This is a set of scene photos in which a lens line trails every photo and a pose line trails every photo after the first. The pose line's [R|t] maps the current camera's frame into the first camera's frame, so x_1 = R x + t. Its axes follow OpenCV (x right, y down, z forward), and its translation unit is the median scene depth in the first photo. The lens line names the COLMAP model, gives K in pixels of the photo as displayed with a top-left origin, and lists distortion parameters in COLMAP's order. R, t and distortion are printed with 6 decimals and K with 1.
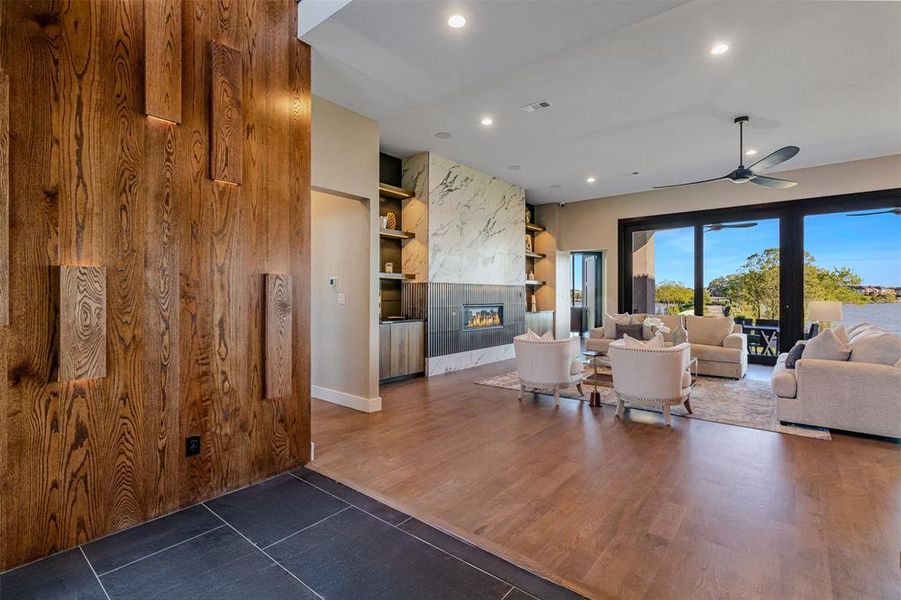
lens RADIAL K [[425.2, 0, 447.7], [0, 425.2, 298.0], [0, 0, 1]] dist [0.005691, 0.000548]
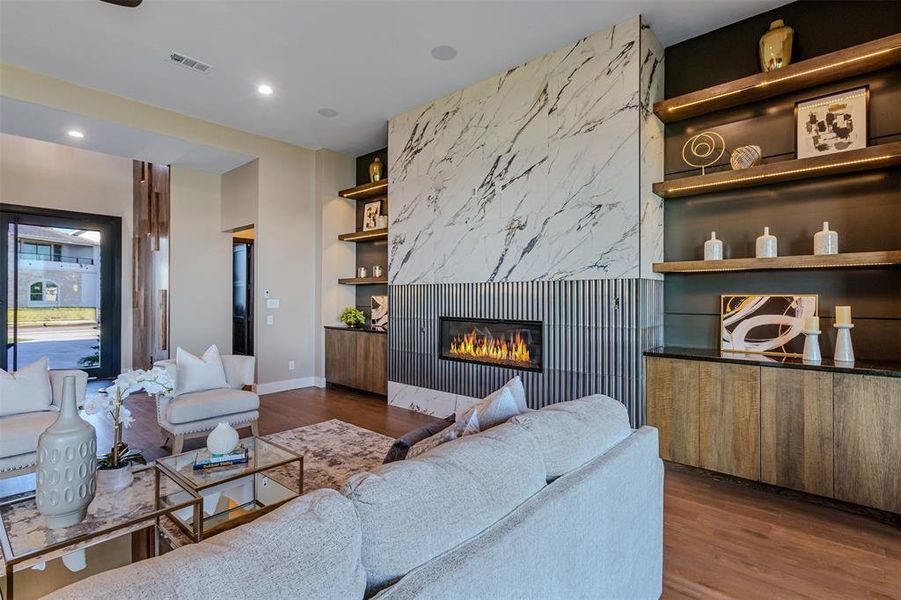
lens RADIAL K [[425.2, 0, 449.7], [0, 425.2, 299.6], [0, 0, 1]] dist [0.005691, 0.000548]
pose [[-0.025591, 0.005362, -0.999658, 0.673951], [-0.007757, 0.999954, 0.005562, -0.014192], [0.999642, 0.007896, -0.025549, 1.028497]]
